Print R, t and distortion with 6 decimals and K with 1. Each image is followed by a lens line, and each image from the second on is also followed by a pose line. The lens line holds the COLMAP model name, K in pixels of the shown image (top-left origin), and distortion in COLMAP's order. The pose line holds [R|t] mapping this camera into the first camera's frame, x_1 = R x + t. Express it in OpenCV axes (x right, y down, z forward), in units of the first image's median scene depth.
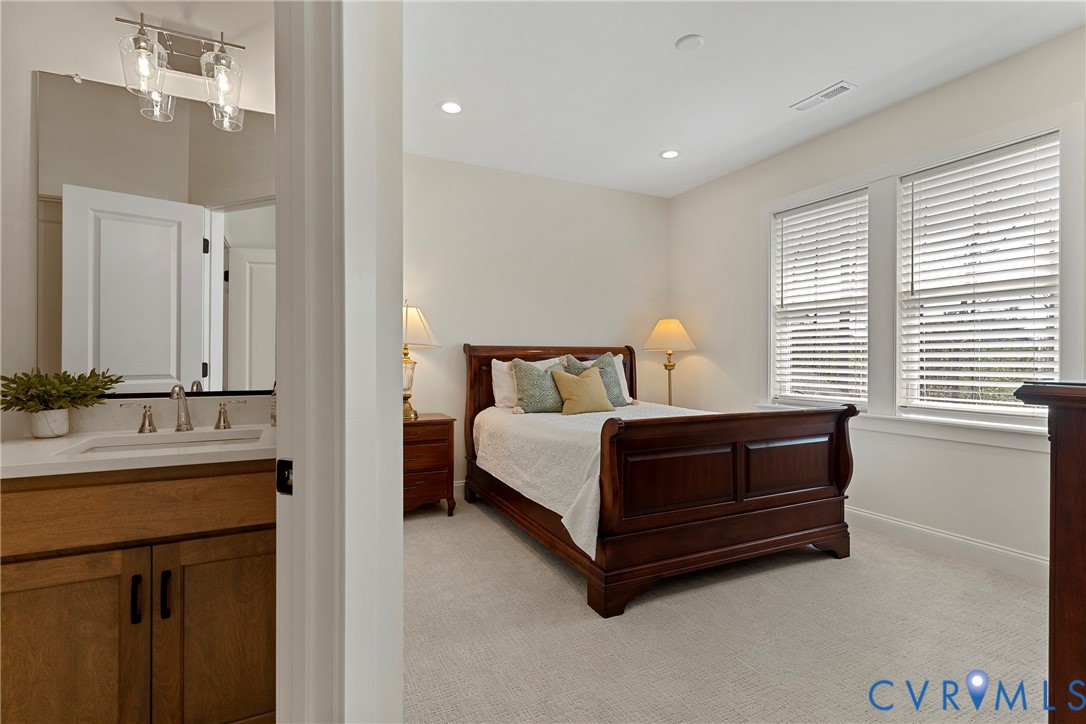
lens RADIAL K [[524.0, 0, 543.7], [0, 524.0, 354.3], [0, 0, 1]] dist [0.001192, -0.001318]
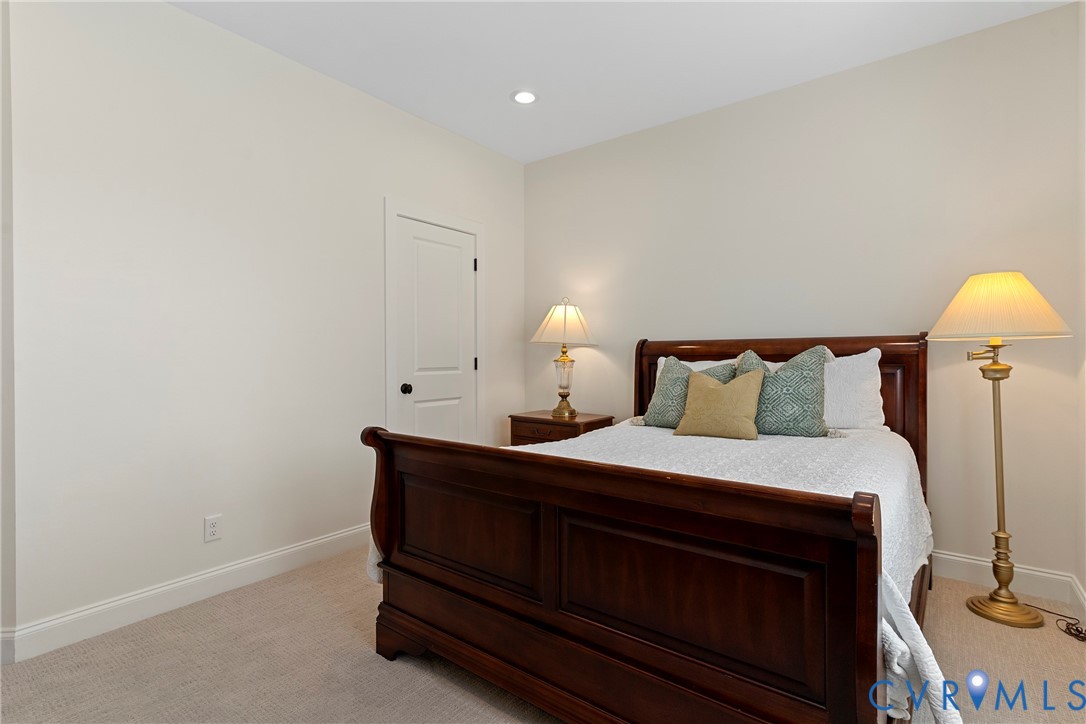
lens RADIAL K [[524.0, 0, 542.4], [0, 524.0, 353.3], [0, 0, 1]] dist [0.001192, -0.001318]
pose [[0.439834, -0.004031, -0.898070, 0.727926], [0.012476, 0.999921, 0.001622, -0.000711], [0.897993, -0.011918, 0.439849, 0.604873]]
